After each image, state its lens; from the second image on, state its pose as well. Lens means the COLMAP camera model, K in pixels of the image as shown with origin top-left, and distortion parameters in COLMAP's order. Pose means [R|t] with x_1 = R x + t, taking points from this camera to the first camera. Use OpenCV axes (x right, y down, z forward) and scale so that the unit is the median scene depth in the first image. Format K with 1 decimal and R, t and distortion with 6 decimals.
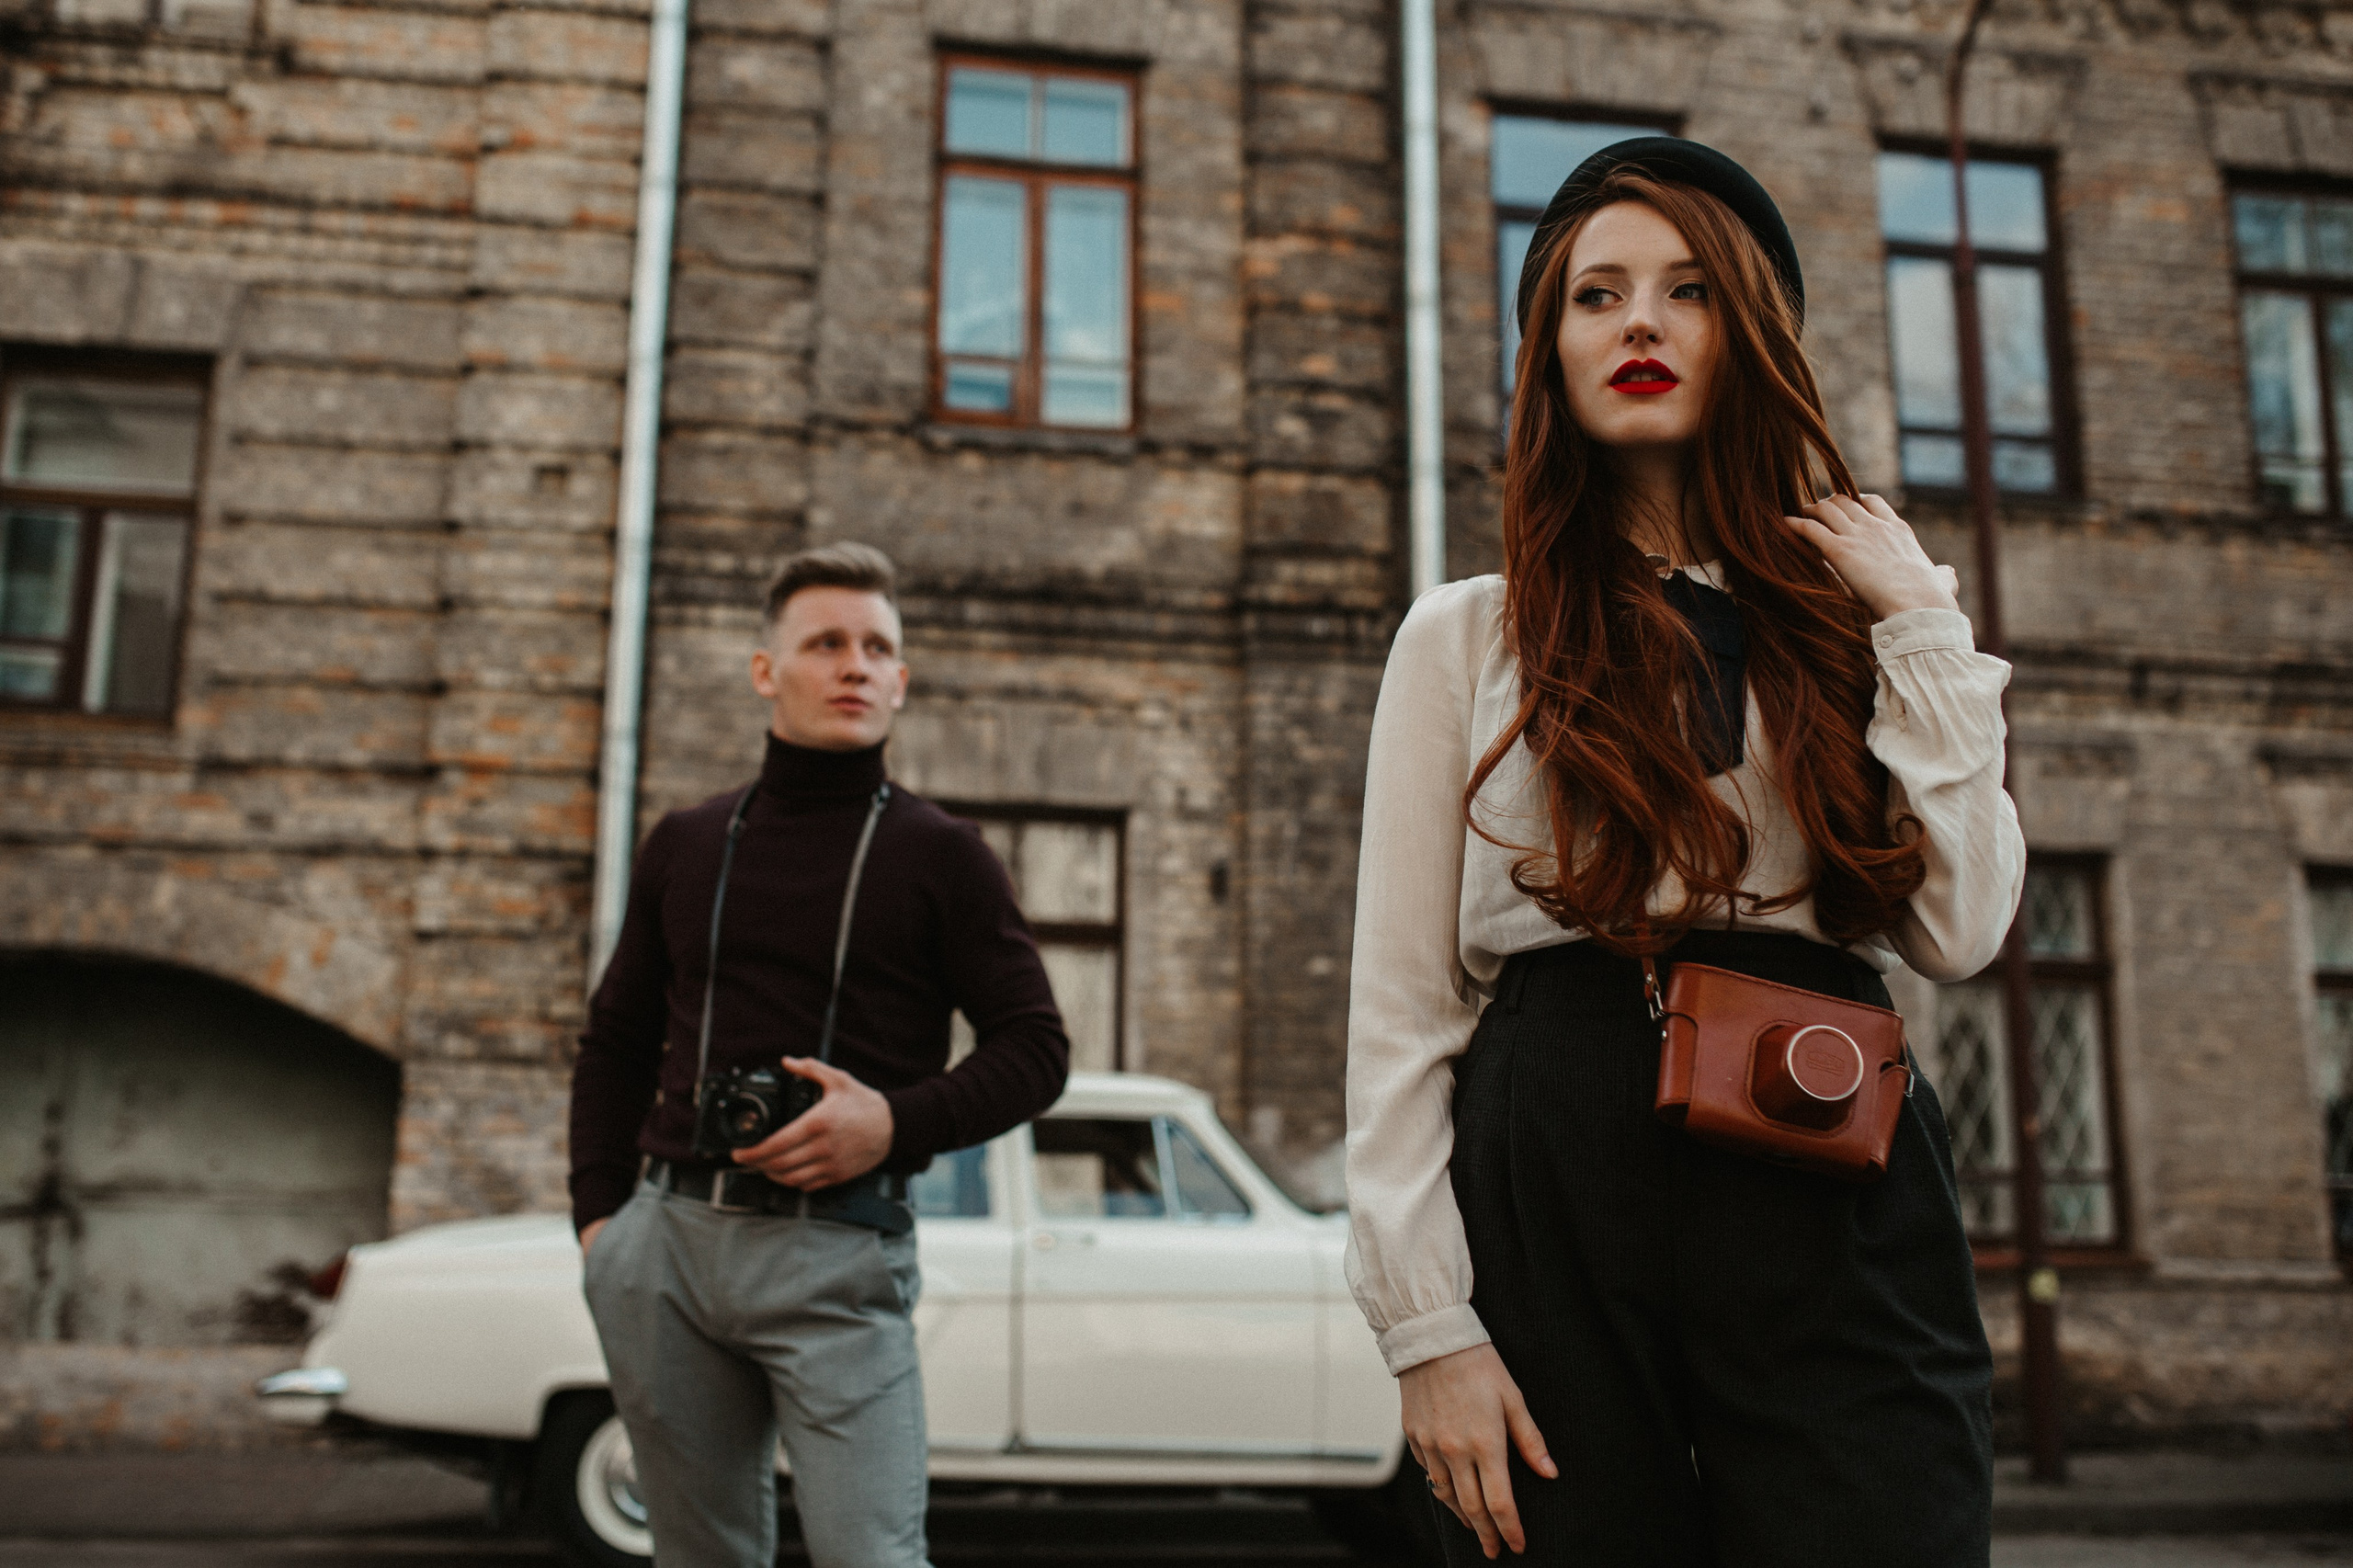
lens RADIAL K [[2399.2, 0, 1088.4], [0, 2399.2, 760.4], [0, 0, 1]] dist [-0.069871, 0.096682]
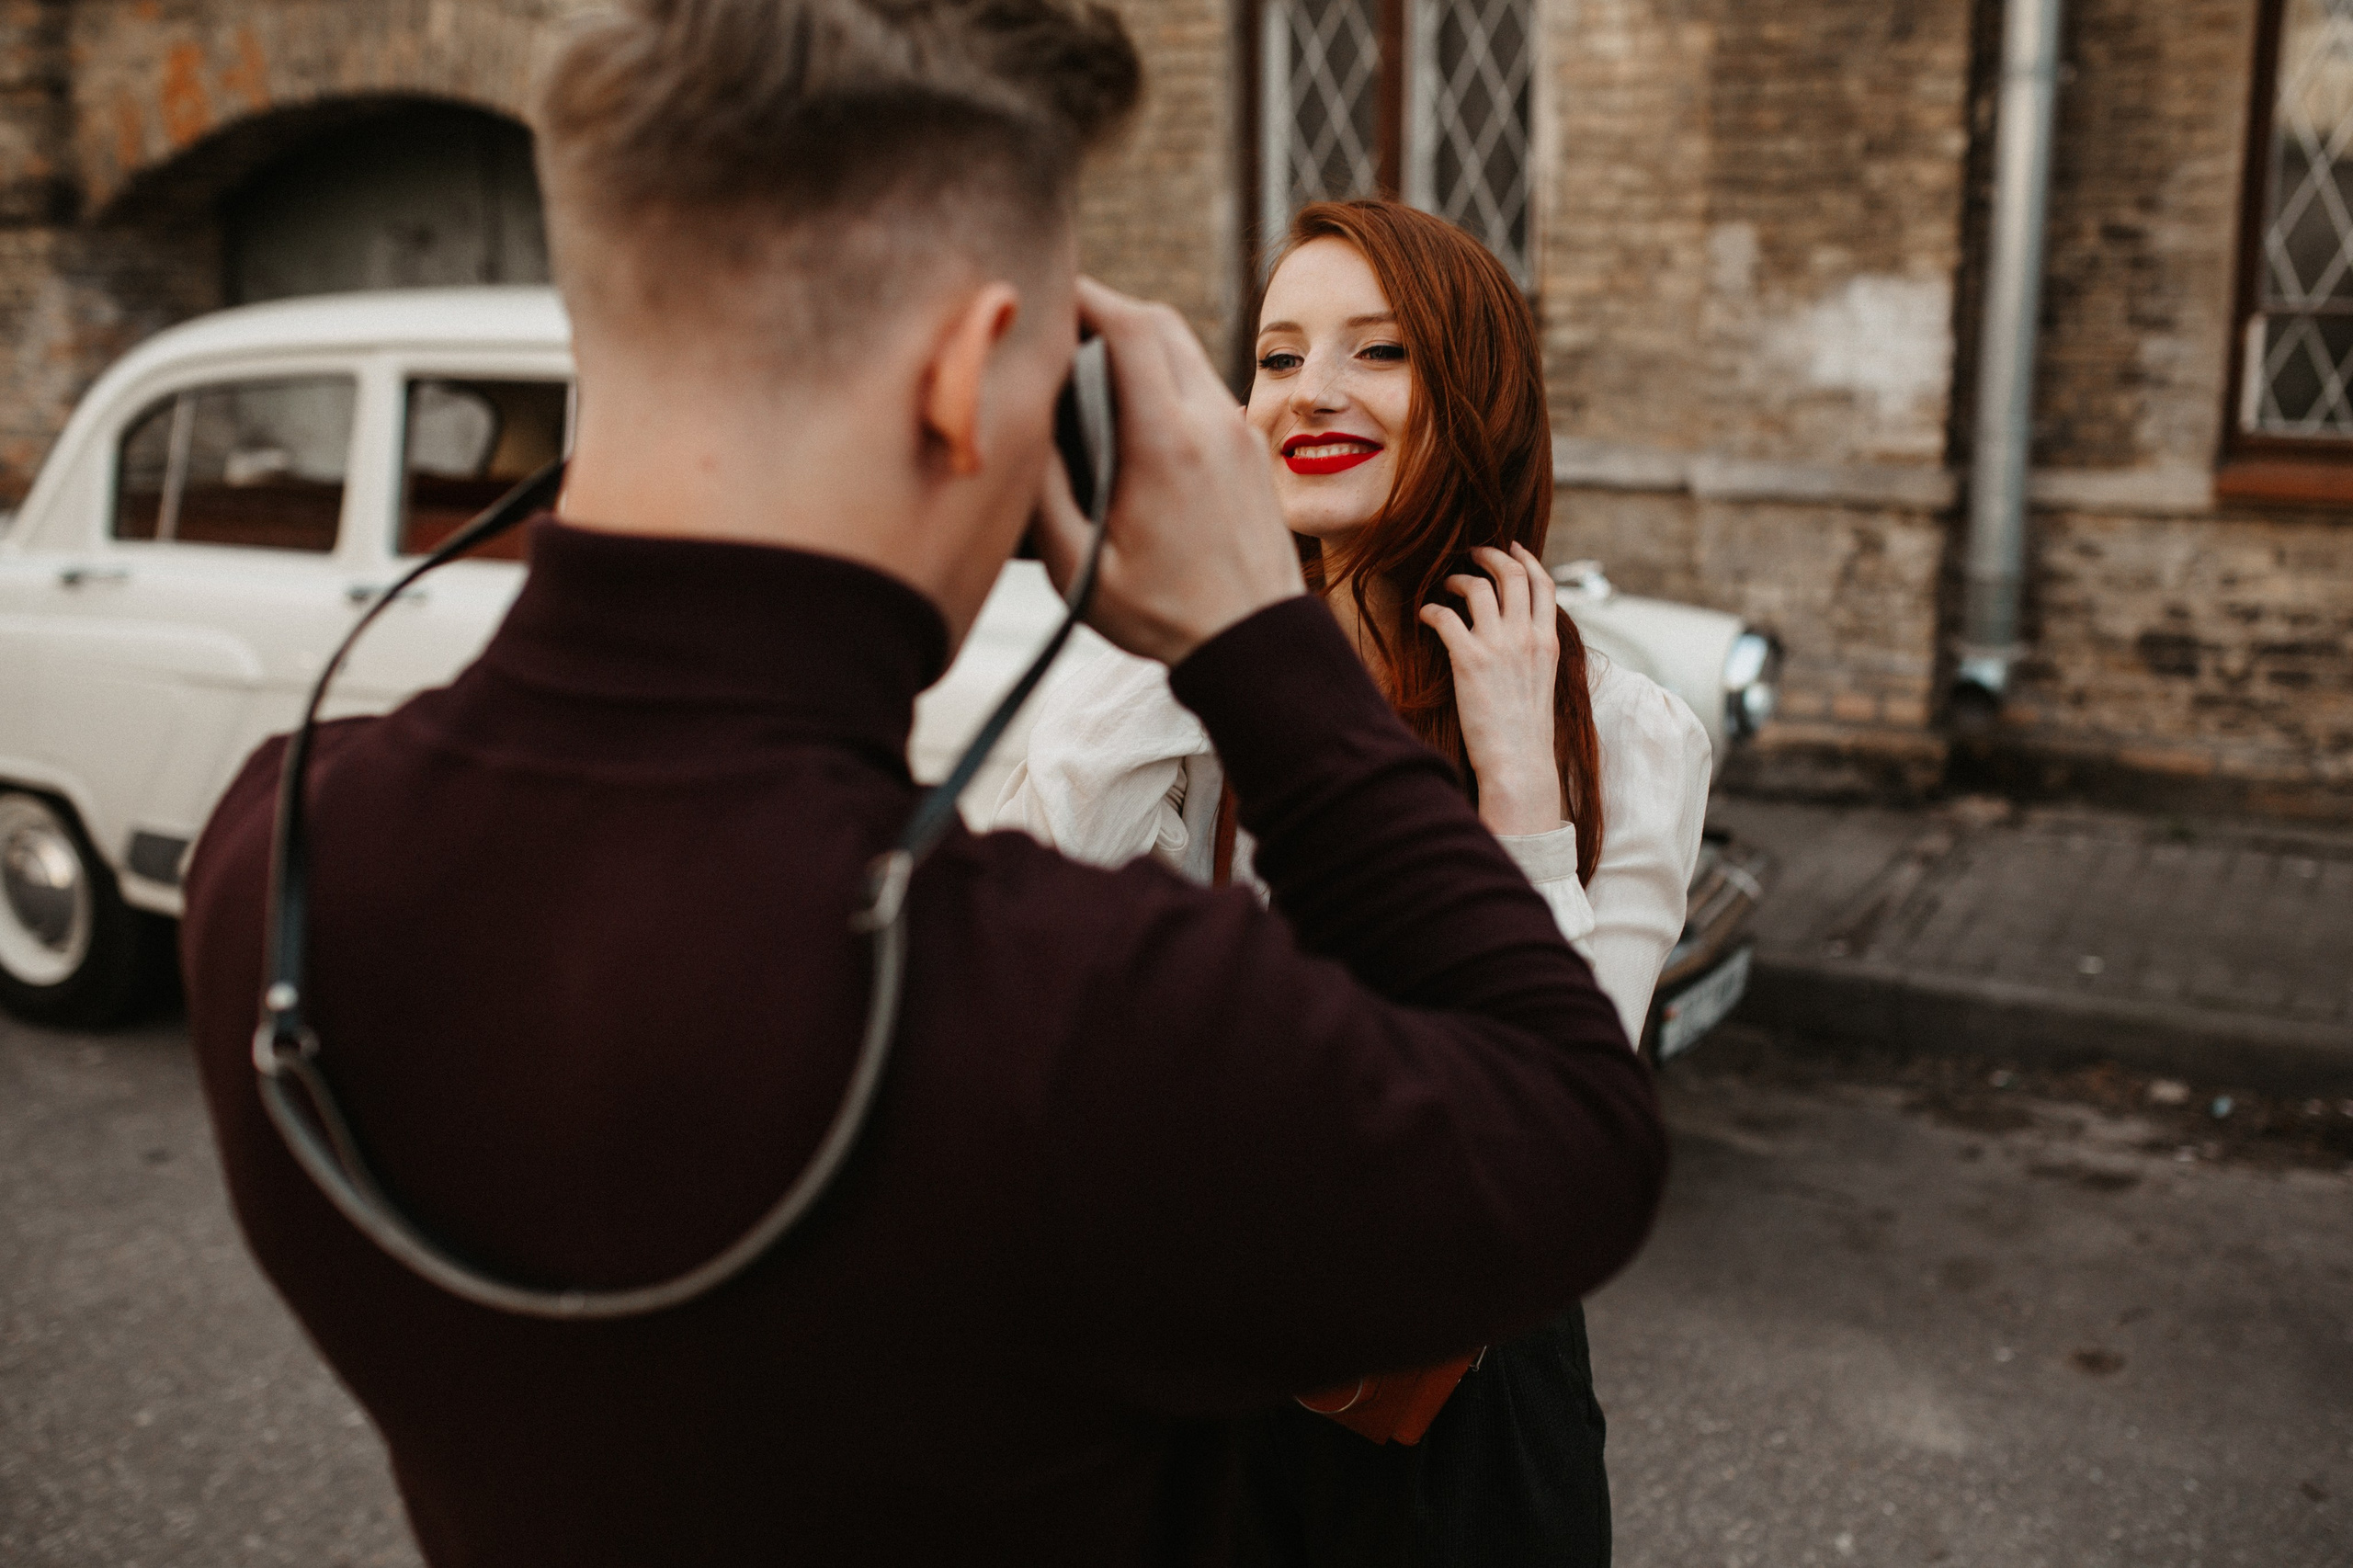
lens RADIAL K [[2366.9, 0, 1215.3], [0, 2366.9, 780.9], [0, 0, 1]] dist [-0.041321, 0.028528]
pose [[0.791461, 0.115139, -0.600277, 0.343967], [0.148637, 0.916359, 0.371744, 0.033288], [0.592872, -0.383444, 0.708148, 0.447245]]
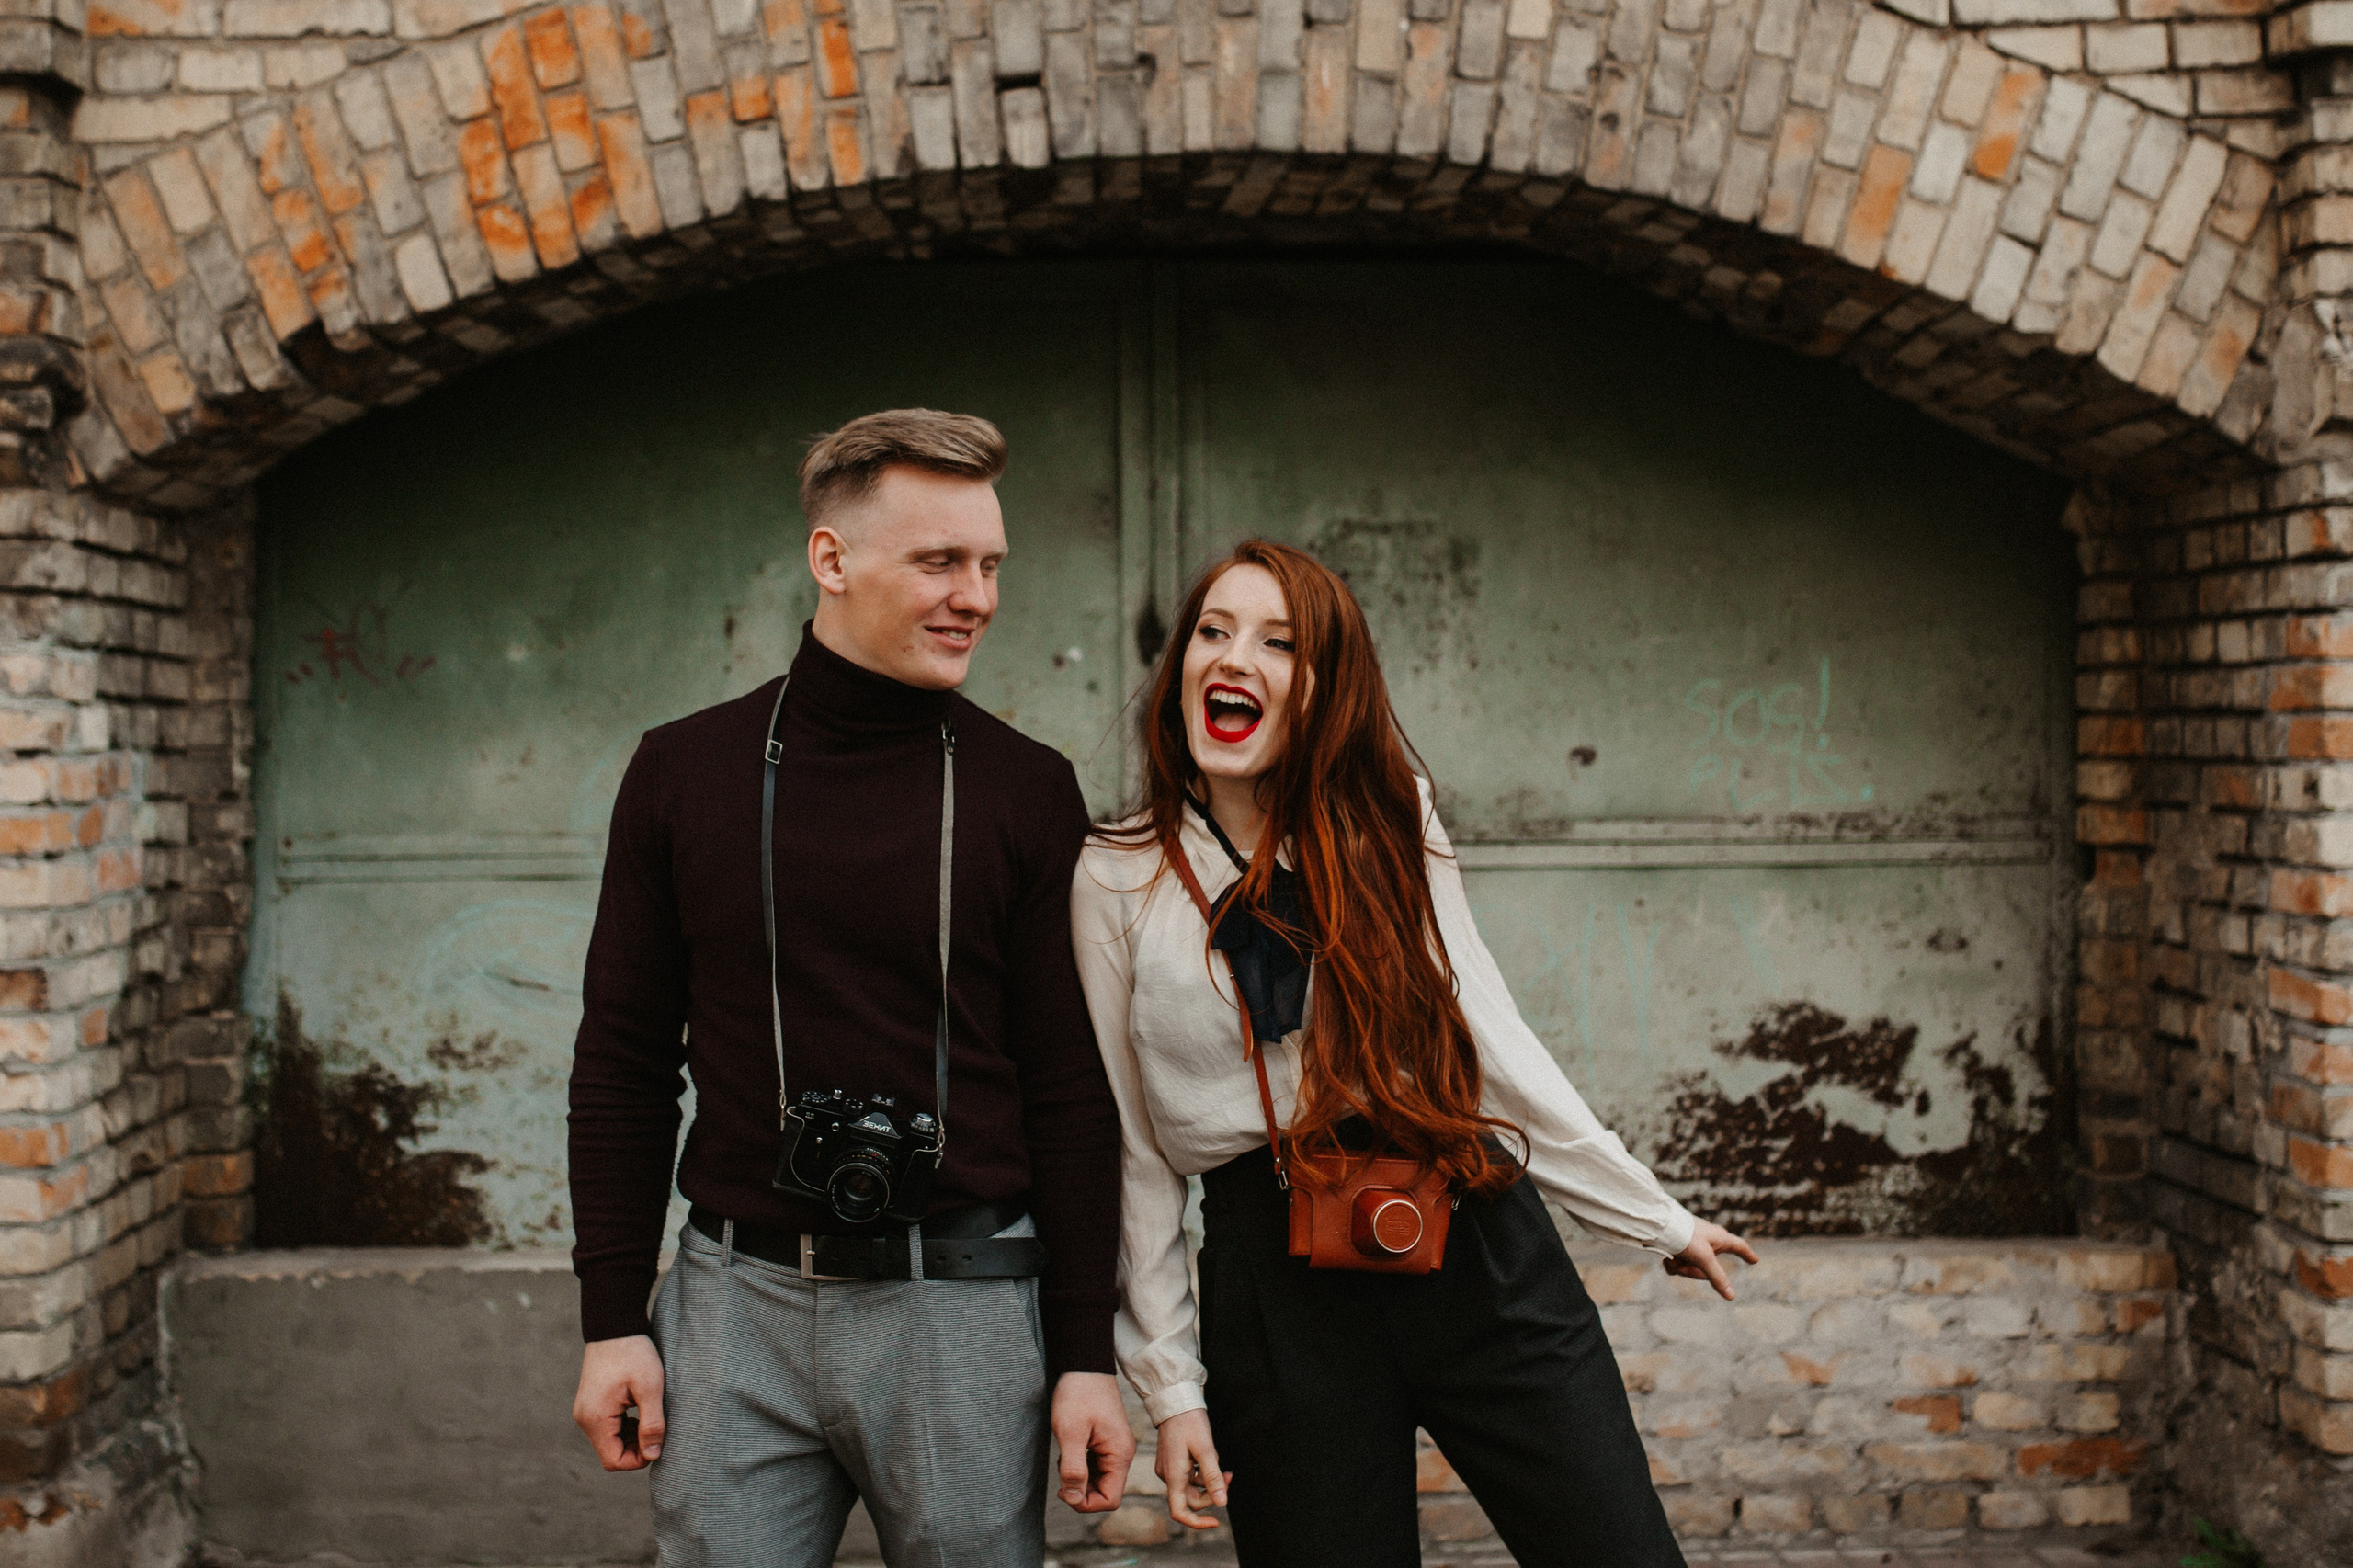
lens RADIAL K [[2968.3, 0, 1173.8], [0, 2968.3, 716.5], [0, 0, 1]] dist [-0.057660, 0.050441]
pose [[0.988601, -0.027126, -0.148096, -0.363575], [0.056884, 0.978025, 0.200579, 0.067706], [0.139401, -0.206717, 0.968419, 0.545090]]
